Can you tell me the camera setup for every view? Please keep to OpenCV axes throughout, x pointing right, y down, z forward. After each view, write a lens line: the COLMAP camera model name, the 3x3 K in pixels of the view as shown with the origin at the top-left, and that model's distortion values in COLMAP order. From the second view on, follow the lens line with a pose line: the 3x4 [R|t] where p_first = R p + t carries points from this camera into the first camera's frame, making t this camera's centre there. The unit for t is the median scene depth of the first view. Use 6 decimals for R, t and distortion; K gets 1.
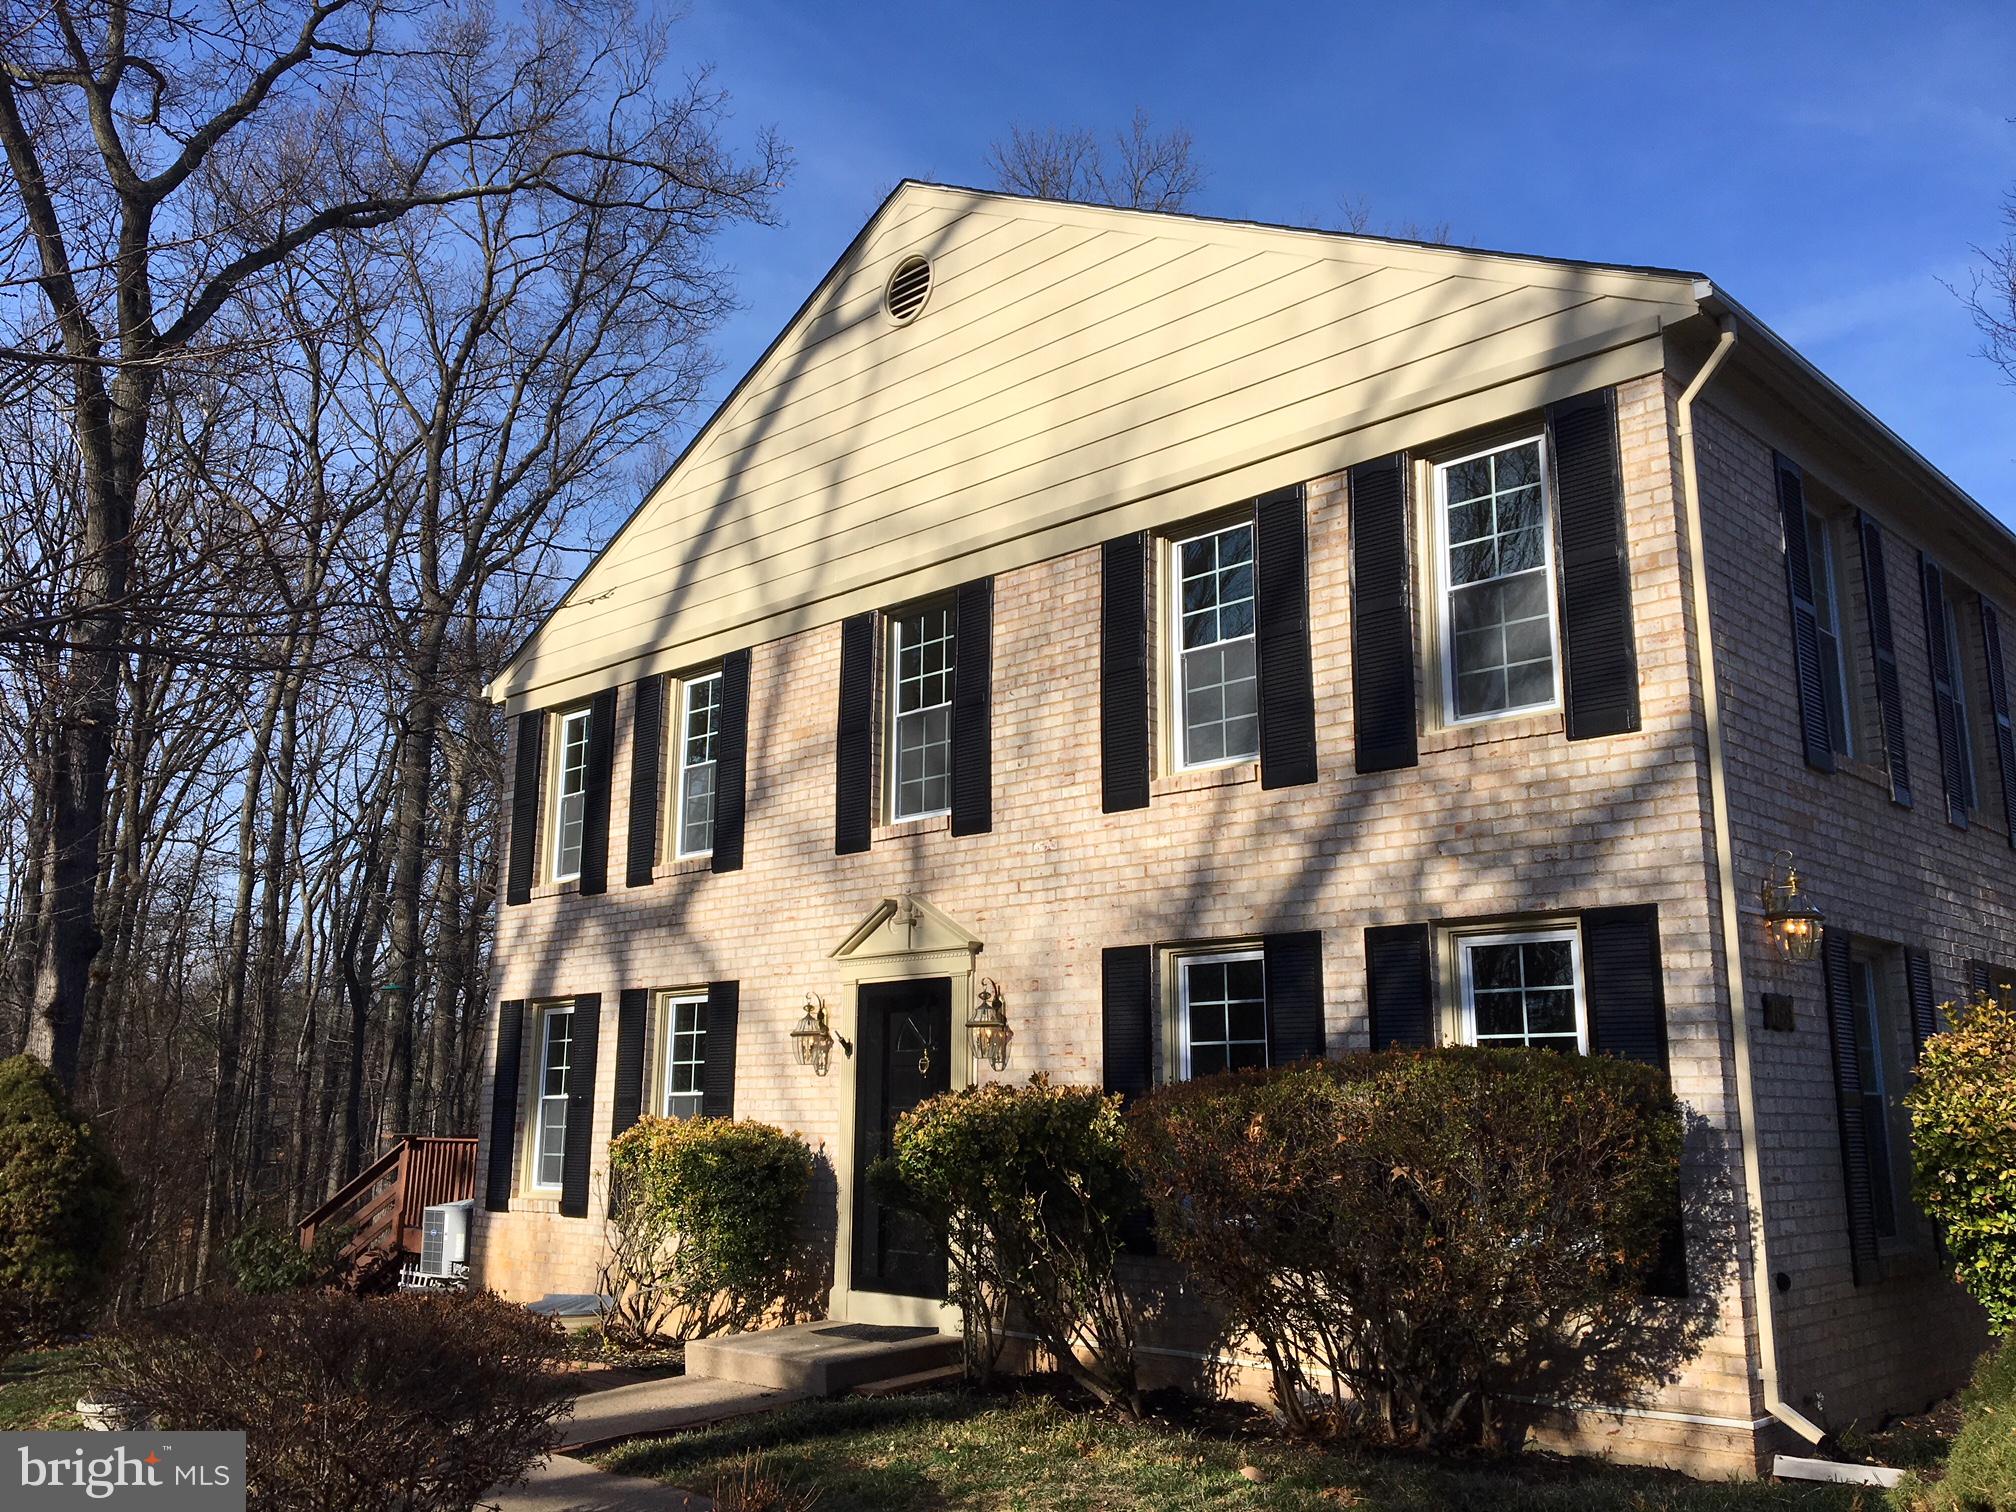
lens RADIAL K [[1687.1, 0, 1008.0], [0, 1687.1, 756.0], [0, 0, 1]] dist [0.096814, -0.149719]
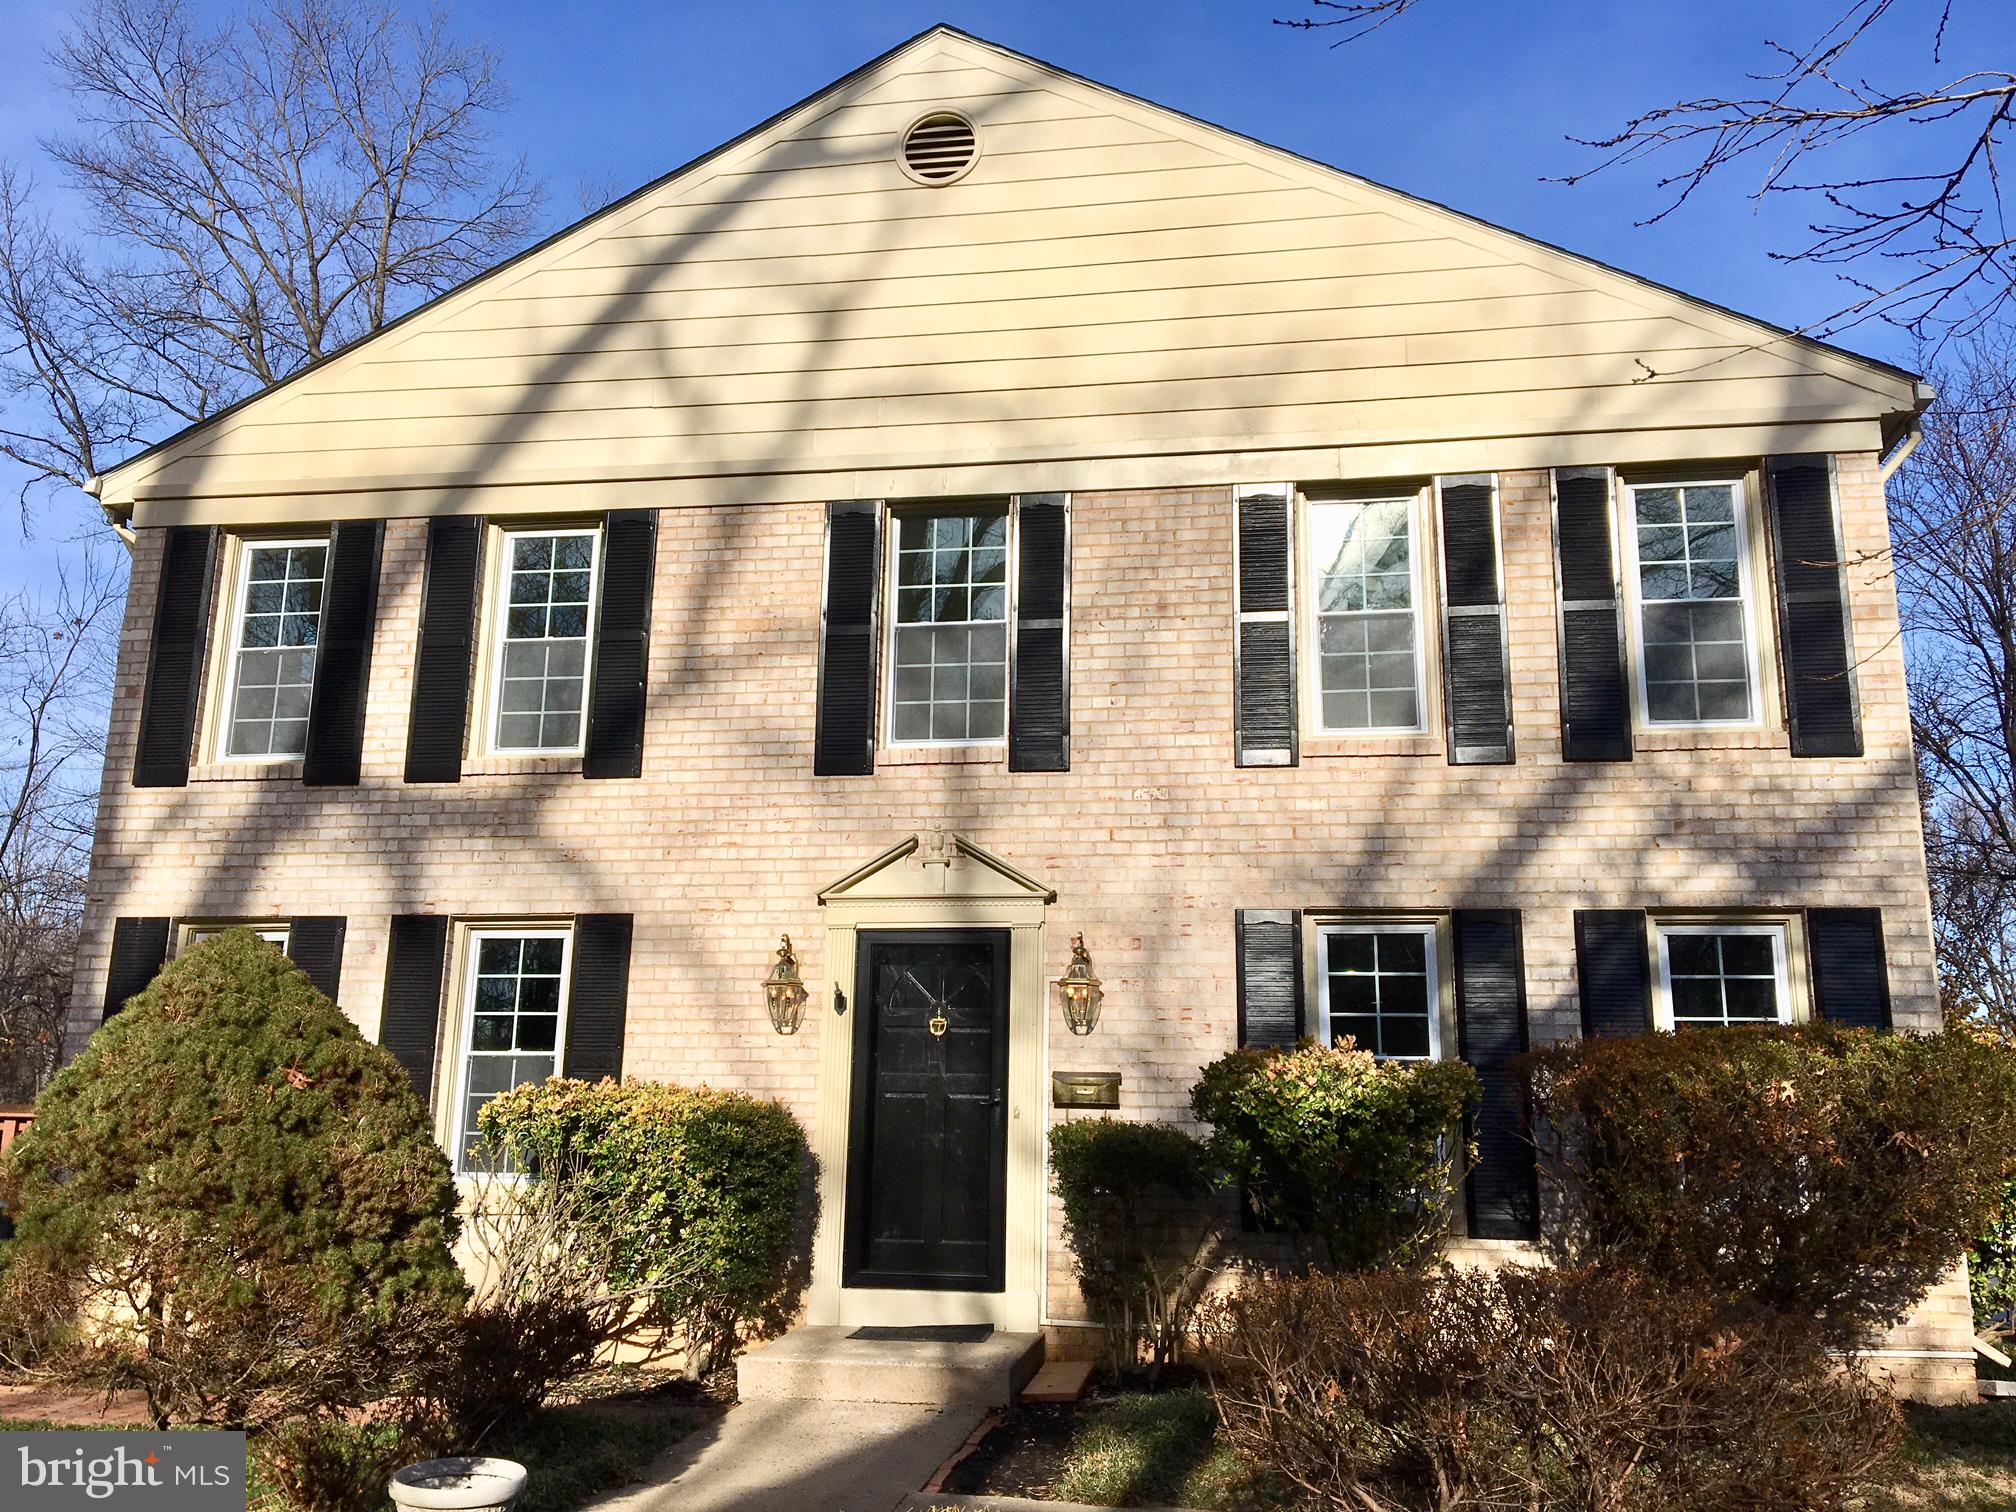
lens RADIAL K [[1687.1, 0, 1008.0], [0, 1687.1, 756.0], [0, 0, 1]] dist [0.096814, -0.149719]
pose [[0.820754, 0.134334, 0.555263, -0.551804], [-0.131013, 0.990316, -0.045931, 0.084370], [-0.556056, -0.035049, 0.830405, 0.275583]]
